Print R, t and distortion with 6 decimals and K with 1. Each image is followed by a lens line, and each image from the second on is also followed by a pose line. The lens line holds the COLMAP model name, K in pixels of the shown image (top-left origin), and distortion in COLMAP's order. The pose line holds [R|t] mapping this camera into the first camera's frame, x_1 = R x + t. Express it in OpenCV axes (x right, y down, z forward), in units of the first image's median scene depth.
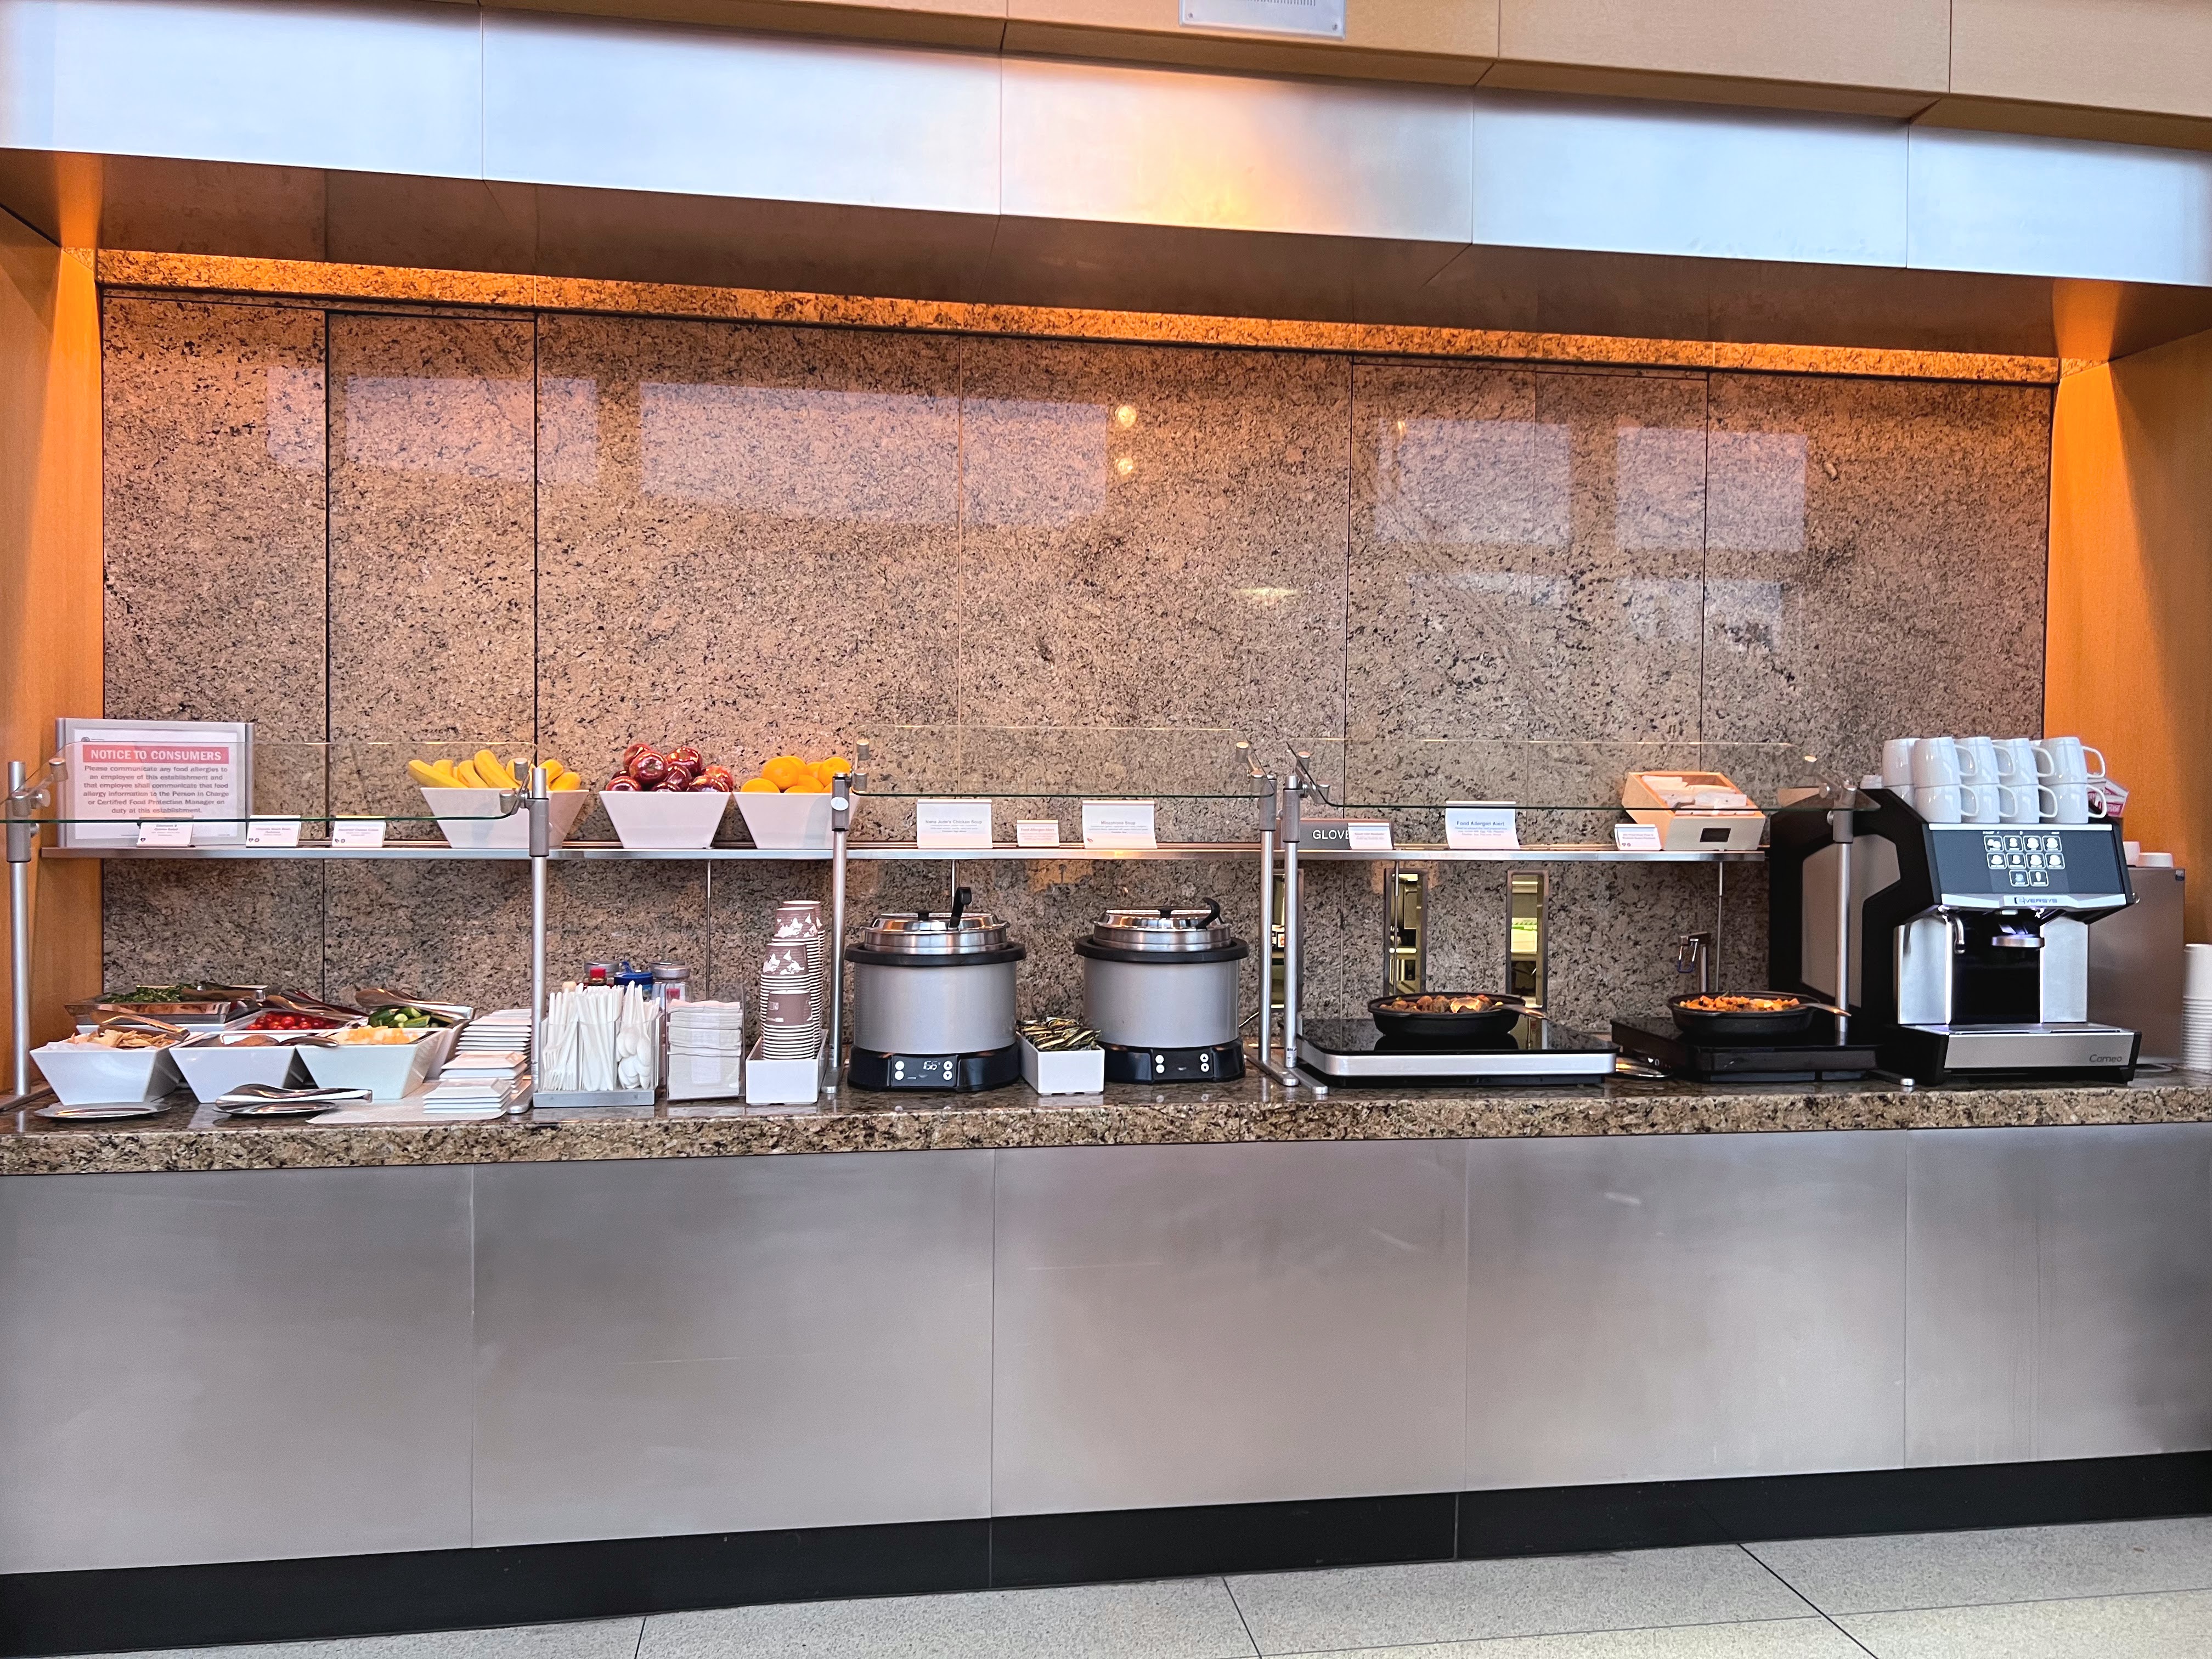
lens RADIAL K [[1652.1, 0, 1106.0], [0, 1652.1, 829.5], [0, 0, 1]] dist [0.047794, -0.046461]
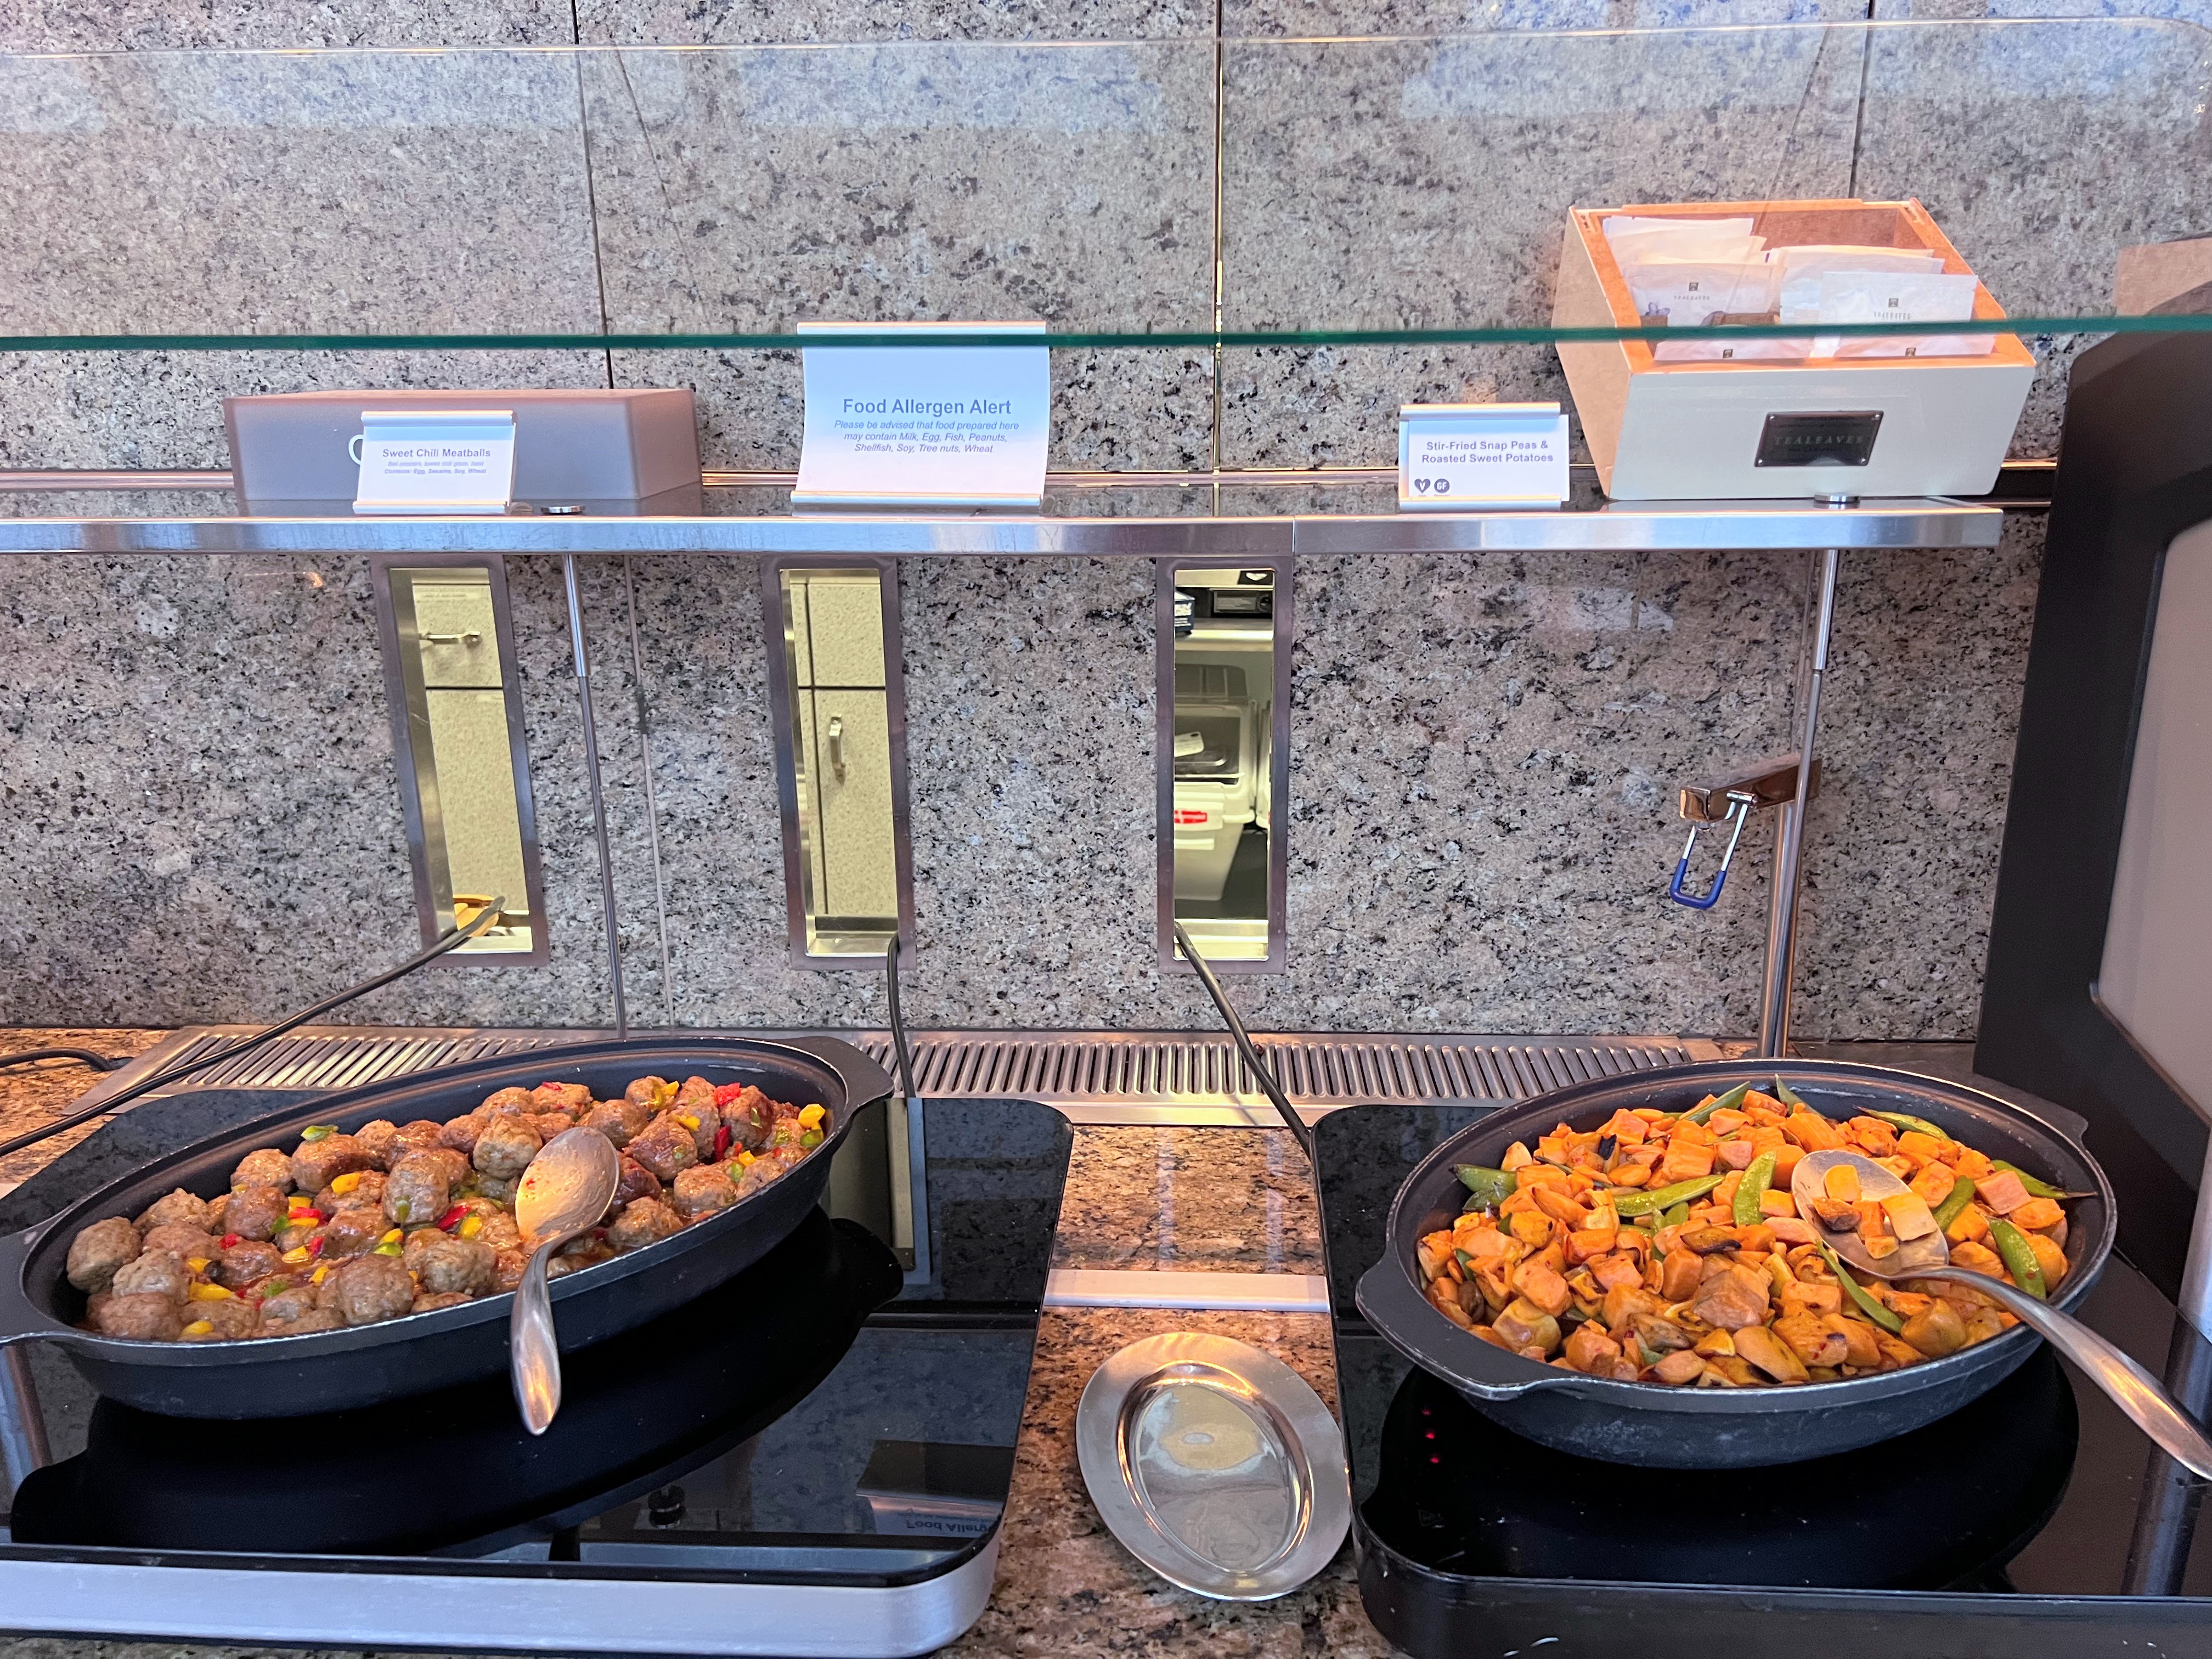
lens RADIAL K [[1652.1, 0, 1106.0], [0, 1652.1, 829.5], [0, 0, 1]] dist [0.047794, -0.046461]
pose [[0.984504, 0.032906, -0.172245, 0.291655], [0.013744, 0.964735, 0.262863, -0.007767], [0.174821, -0.261157, 0.949334, 0.692871]]
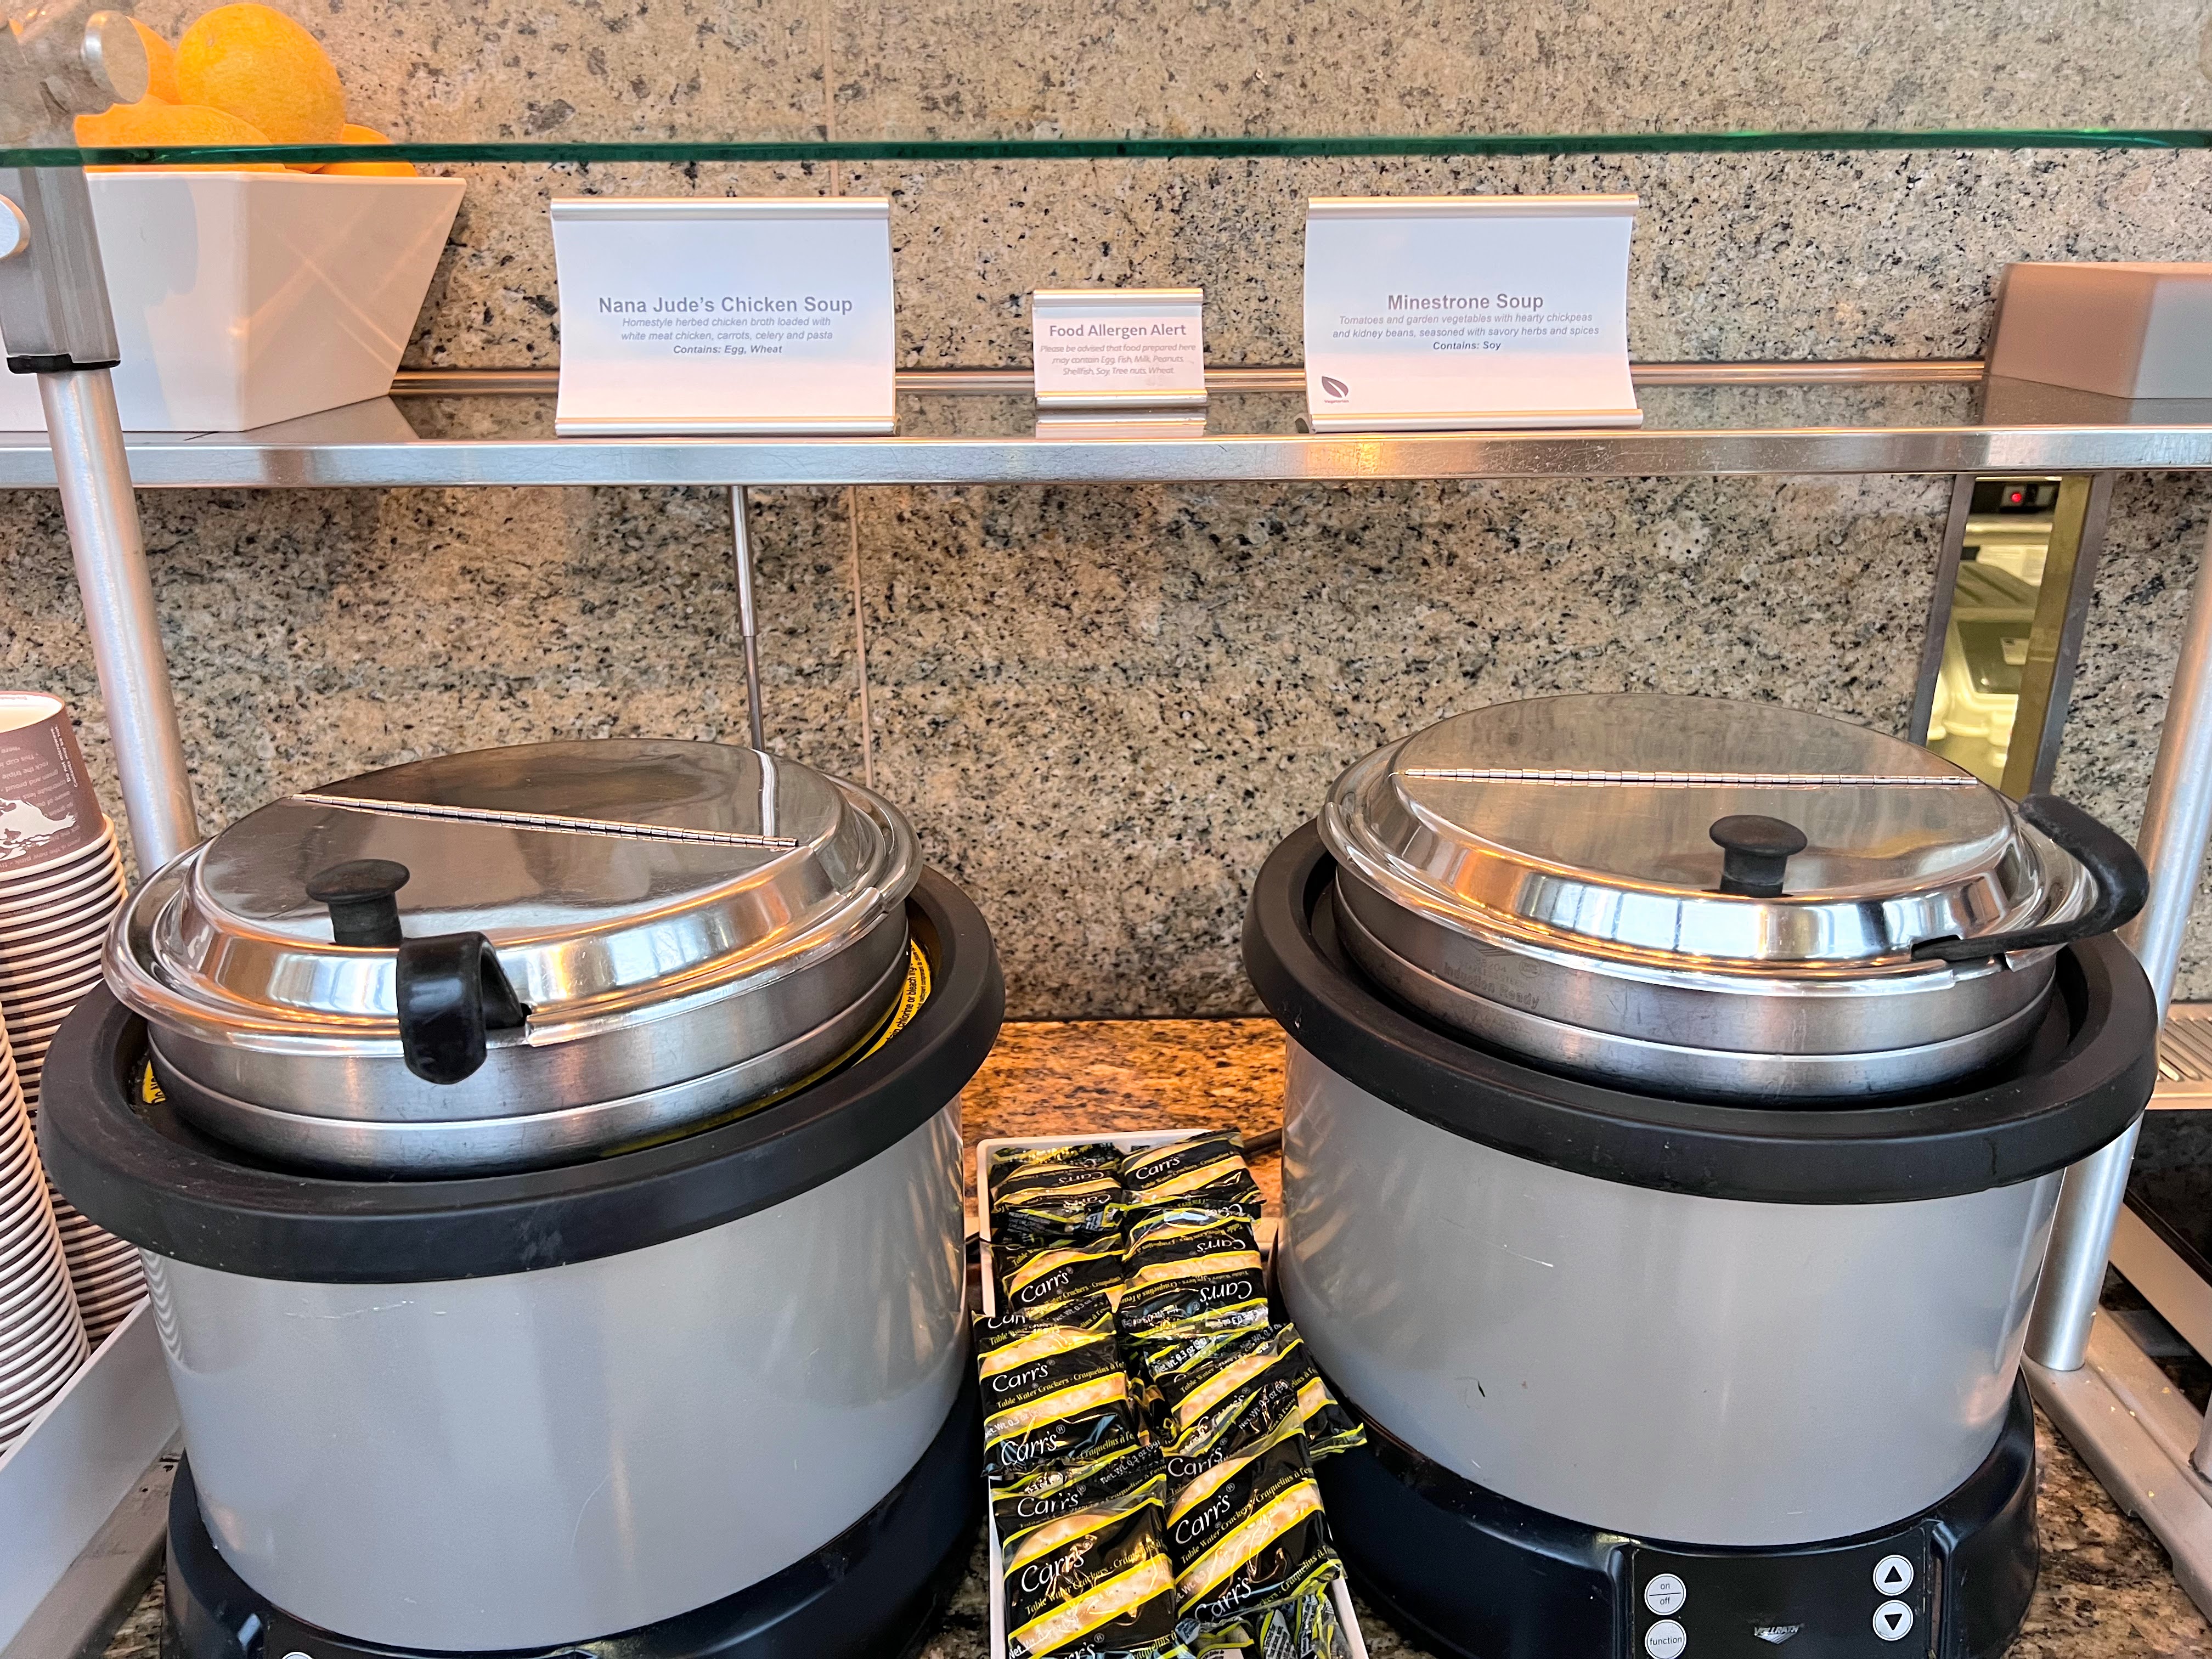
lens RADIAL K [[1652.1, 0, 1106.0], [0, 1652.1, 829.5], [0, 0, 1]] dist [0.047794, -0.046461]
pose [[0.995182, 0.022170, -0.095508, -0.017993], [0.008754, 0.950119, 0.311765, -0.005498], [0.097656, -0.311099, 0.945347, 0.696065]]
